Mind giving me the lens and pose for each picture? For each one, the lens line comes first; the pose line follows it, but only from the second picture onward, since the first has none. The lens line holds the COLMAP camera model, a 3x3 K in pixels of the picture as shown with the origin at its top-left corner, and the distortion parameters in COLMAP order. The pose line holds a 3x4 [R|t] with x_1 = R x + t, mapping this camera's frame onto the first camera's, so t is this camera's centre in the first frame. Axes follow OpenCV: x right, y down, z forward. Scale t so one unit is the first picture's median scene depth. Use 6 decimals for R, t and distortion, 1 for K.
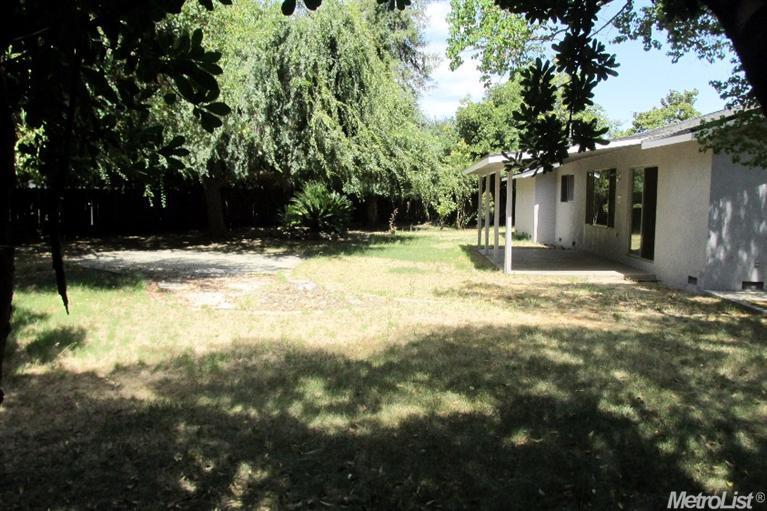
lens RADIAL K [[637.0, 0, 383.5], [0, 637.0, 255.5], [0, 0, 1]] dist [-0.001259, 0.000264]
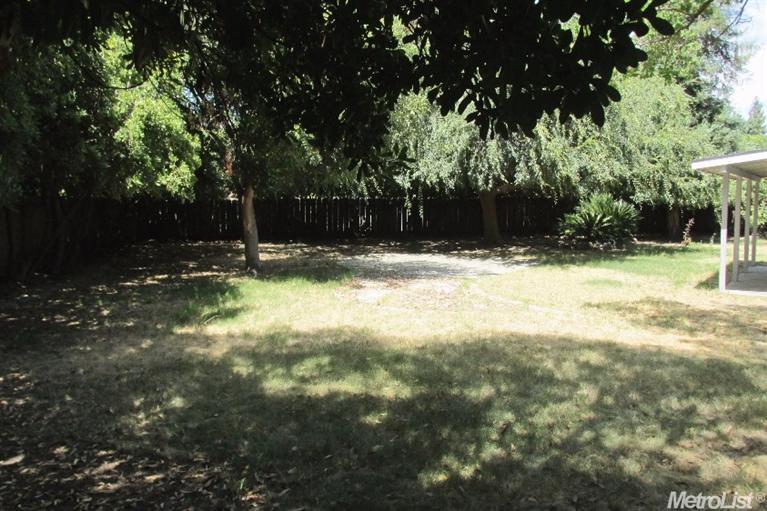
lens RADIAL K [[637.0, 0, 383.5], [0, 637.0, 255.5], [0, 0, 1]] dist [-0.001259, 0.000264]
pose [[0.845031, 0.036799, -0.533450, 0.149761], [-0.043165, 0.999068, 0.000541, -0.001911], [0.532972, 0.022569, 0.845832, -0.003643]]
